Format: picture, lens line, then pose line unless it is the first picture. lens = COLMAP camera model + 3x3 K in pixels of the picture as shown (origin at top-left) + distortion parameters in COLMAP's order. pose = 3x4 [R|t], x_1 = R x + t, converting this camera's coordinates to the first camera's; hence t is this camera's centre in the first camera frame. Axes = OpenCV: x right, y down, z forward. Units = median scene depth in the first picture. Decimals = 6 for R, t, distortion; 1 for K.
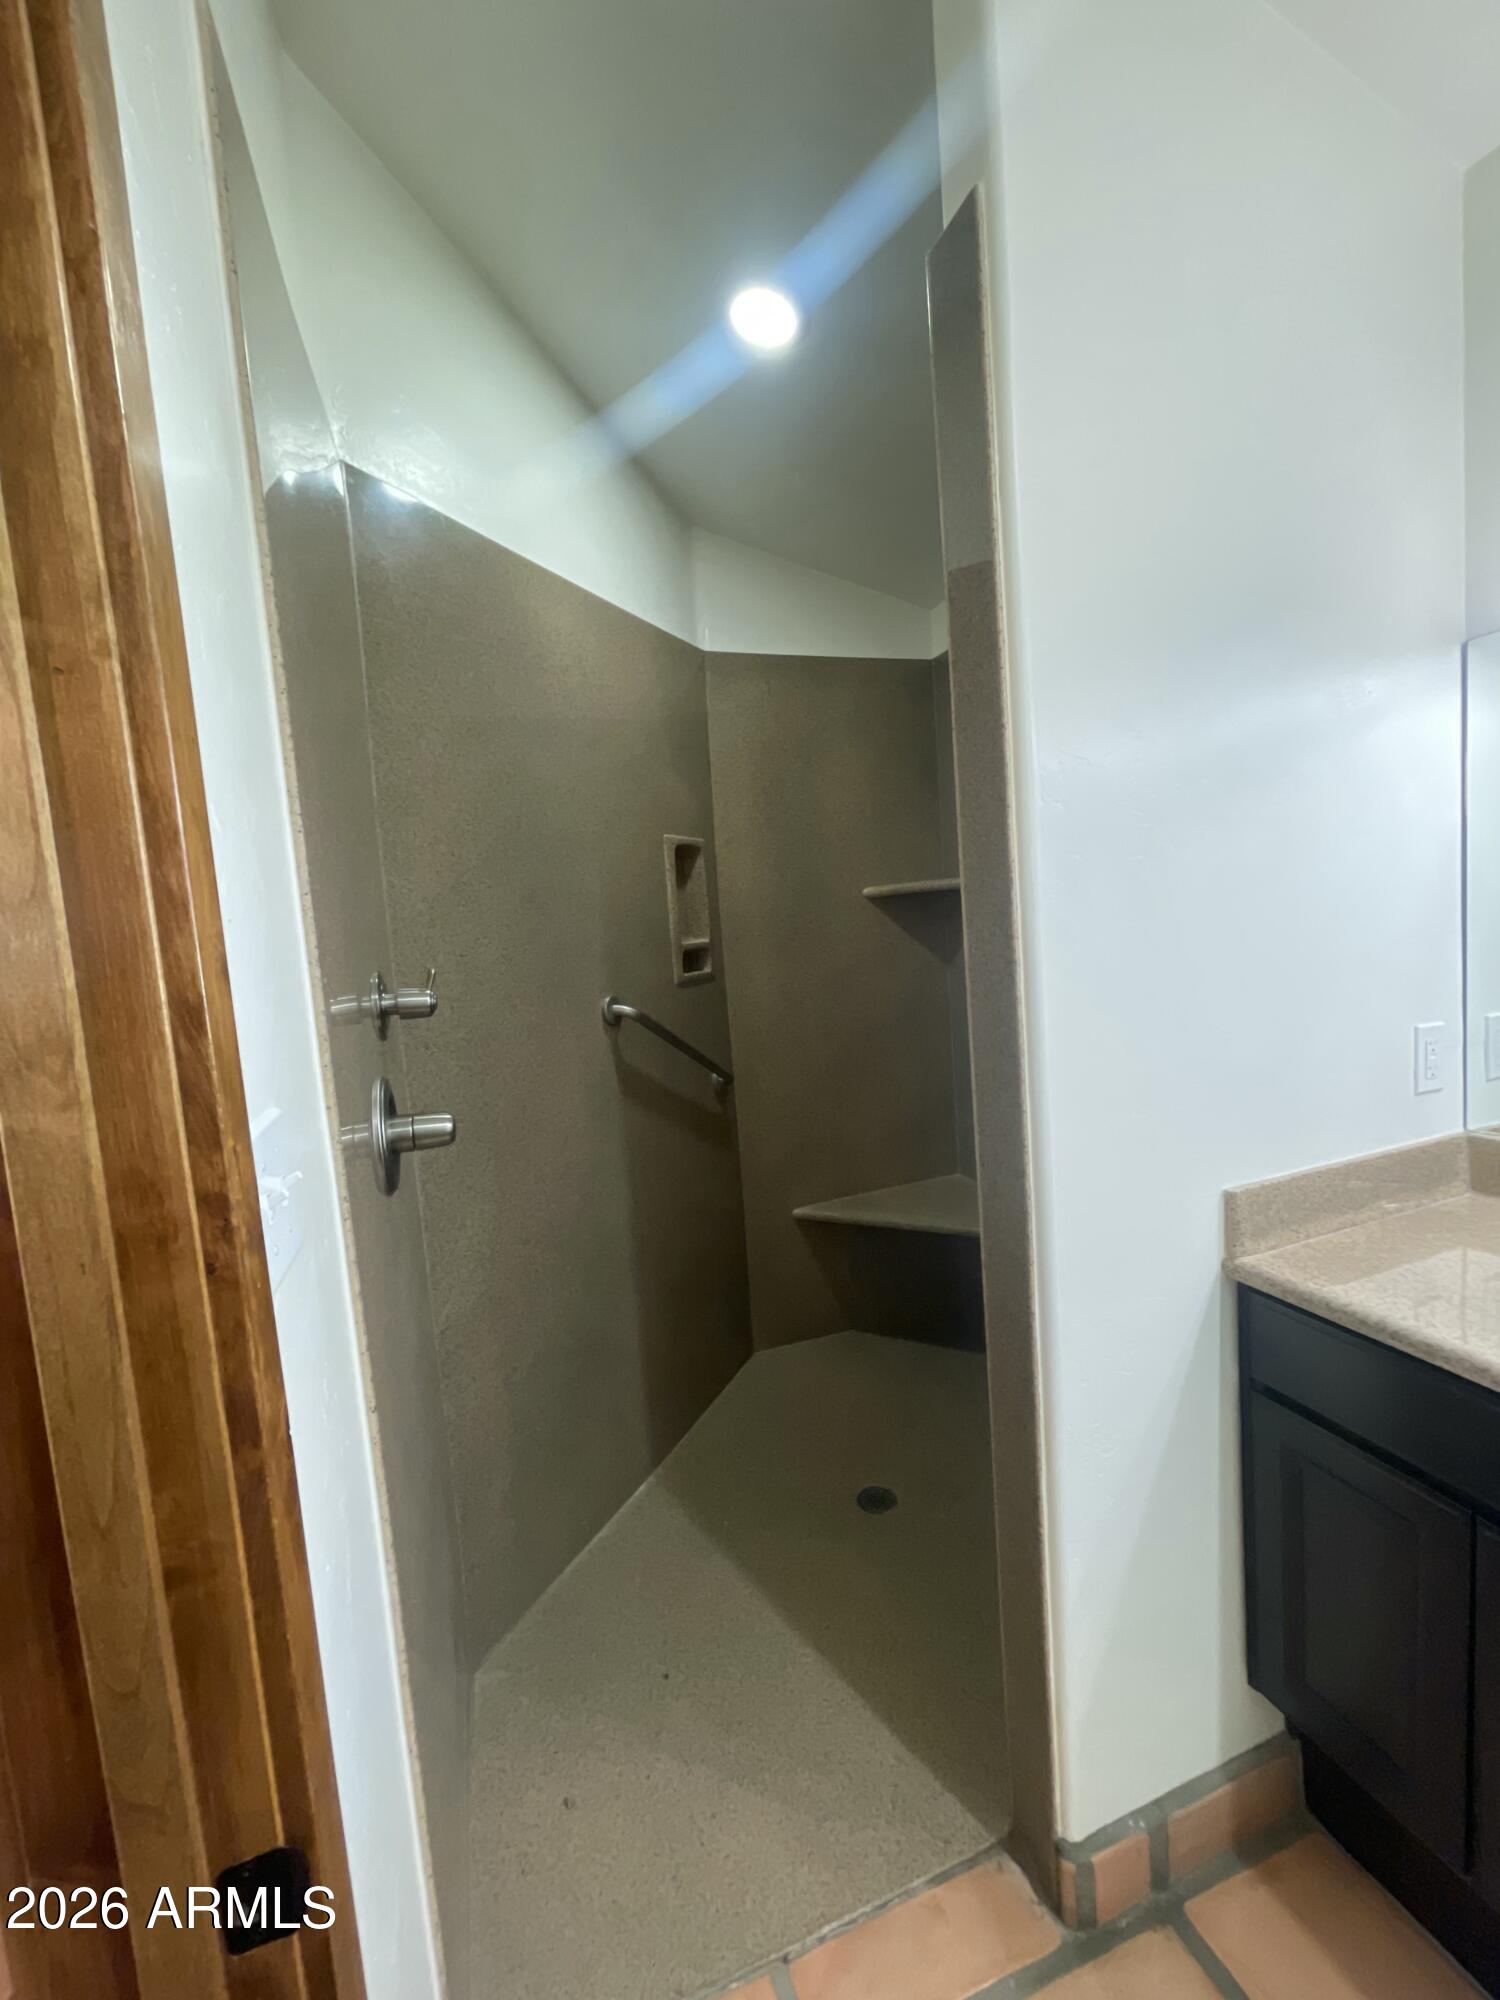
lens RADIAL K [[808.9, 0, 746.5], [0, 808.9, 996.3], [0, 0, 1]] dist [-0.004358, 0.000021]
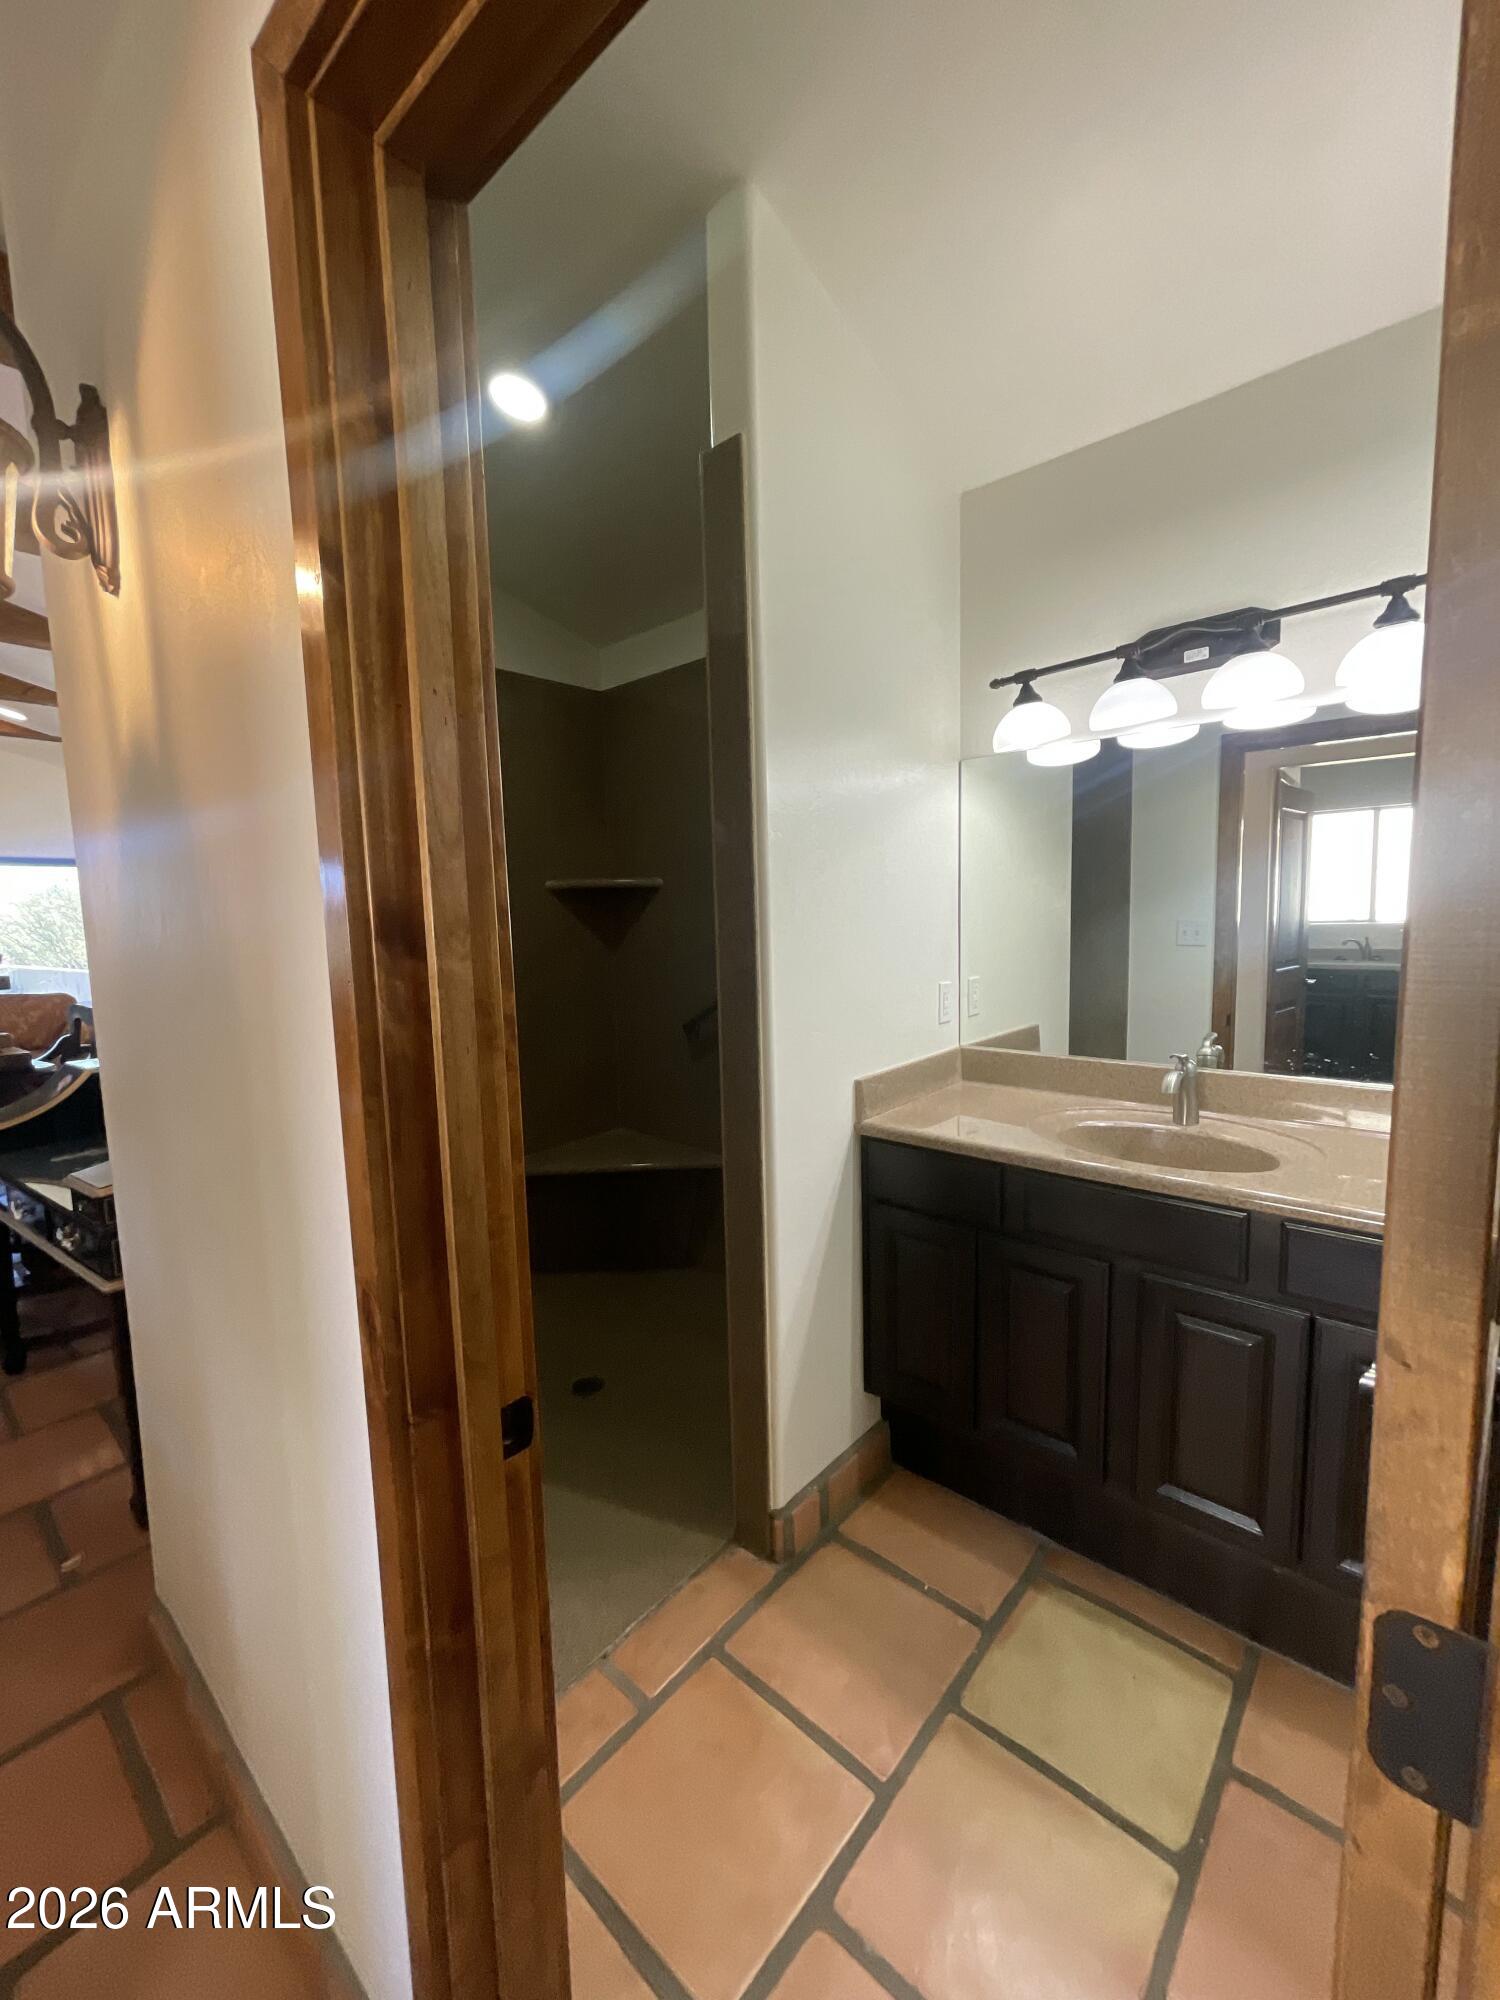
lens RADIAL K [[808.9, 0, 749.1], [0, 808.9, 999.2], [0, 0, 1]] dist [-0.004358, 0.000021]
pose [[0.865319, -0.001786, 0.501218, -0.405427], [0.002648, 0.999996, -0.001008, 0.078288], [-0.501214, 0.002199, 0.865321, -0.298130]]
